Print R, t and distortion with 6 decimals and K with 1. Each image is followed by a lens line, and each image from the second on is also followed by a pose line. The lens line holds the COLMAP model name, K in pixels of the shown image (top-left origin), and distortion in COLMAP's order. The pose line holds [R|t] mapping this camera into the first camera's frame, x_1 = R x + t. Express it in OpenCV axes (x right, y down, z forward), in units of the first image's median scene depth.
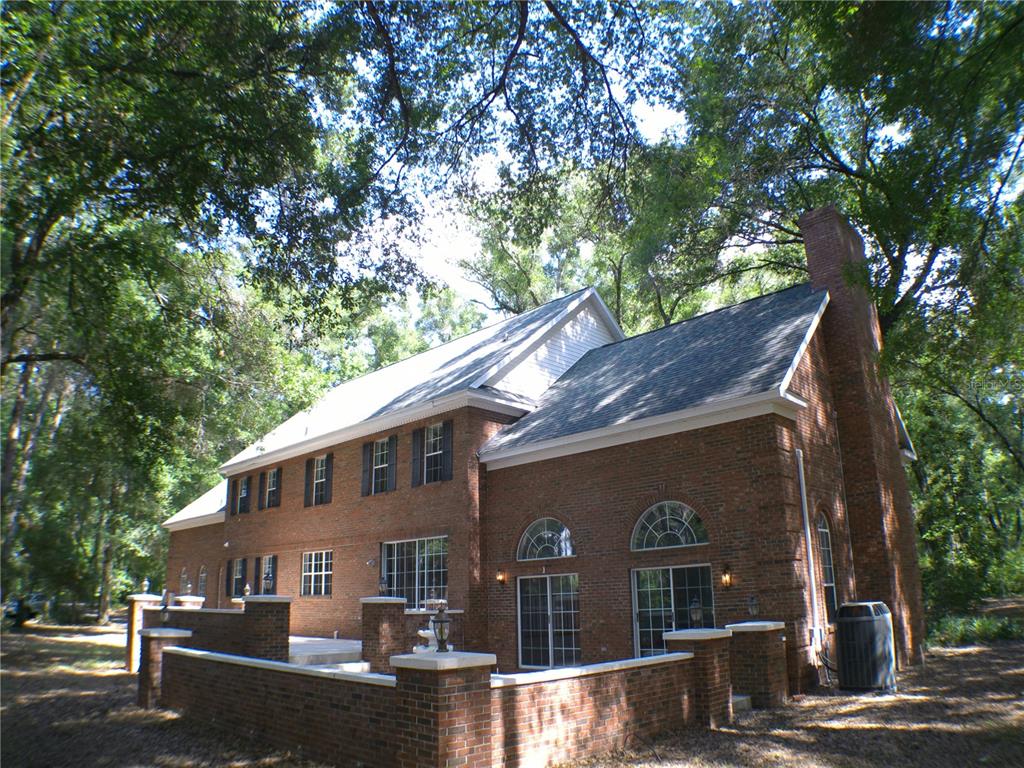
lens RADIAL K [[725.7, 0, 512.0], [0, 725.7, 384.0], [0, 0, 1]] dist [-0.156694, 0.001518]
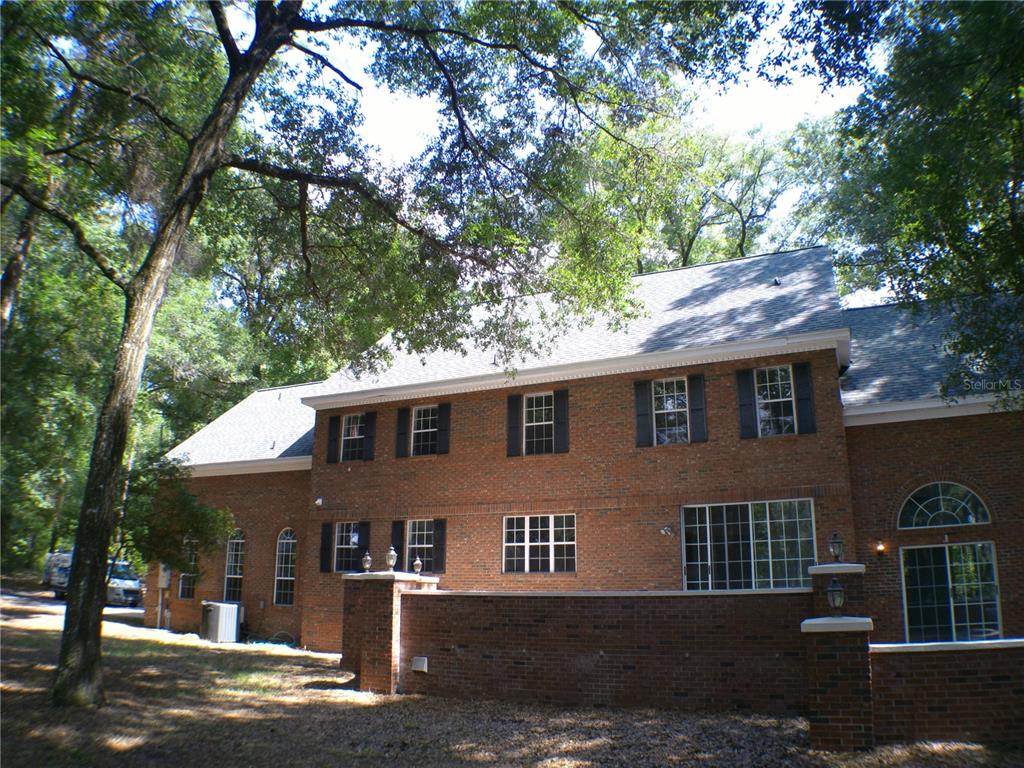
lens RADIAL K [[725.7, 0, 512.0], [0, 725.7, 384.0], [0, 0, 1]] dist [-0.156694, 0.001518]
pose [[0.944892, 0.118536, 0.305170, -0.610315], [-0.123268, 0.992366, -0.003788, 0.112450], [-0.303289, -0.034039, 0.952290, 0.302034]]
